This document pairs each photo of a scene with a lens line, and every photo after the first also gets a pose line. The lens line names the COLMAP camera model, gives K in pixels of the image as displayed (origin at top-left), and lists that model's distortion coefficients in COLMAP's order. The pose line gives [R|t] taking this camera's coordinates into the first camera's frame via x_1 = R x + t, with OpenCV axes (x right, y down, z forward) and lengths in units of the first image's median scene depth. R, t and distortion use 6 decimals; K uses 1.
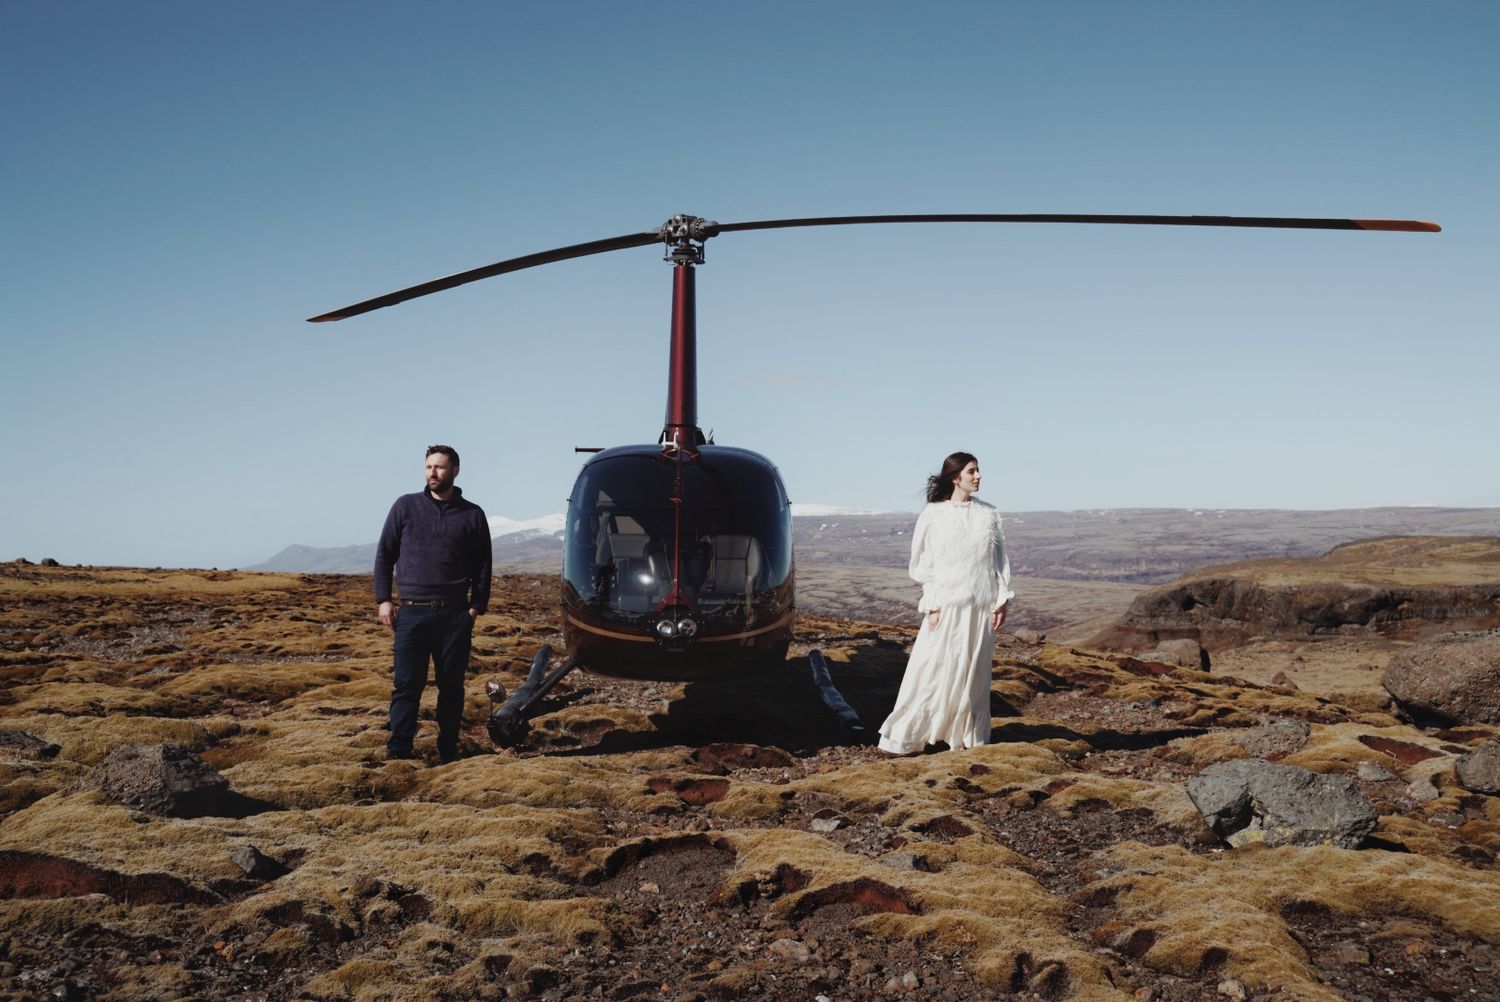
lens RADIAL K [[1449.9, 0, 750.0], [0, 1449.9, 501.0], [0, 0, 1]] dist [-0.002016, -0.004133]
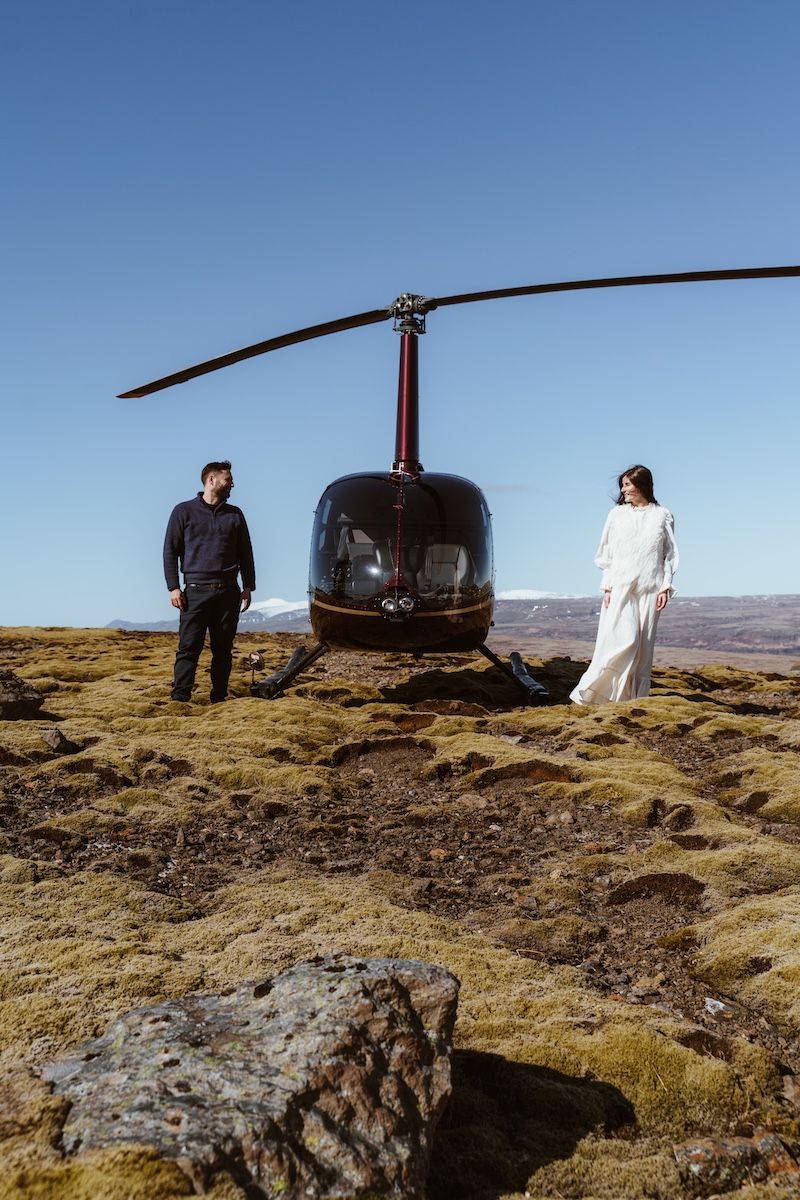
lens RADIAL K [[1163.2, 0, 400.0], [0, 1163.2, 600.0], [0, 0, 1]] dist [0.006892, 0.001003]
pose [[0.997843, 0.004949, -0.065462, 0.023543], [-0.004215, 0.999927, 0.011357, 0.096904], [0.065513, -0.011057, 0.997790, -0.009142]]
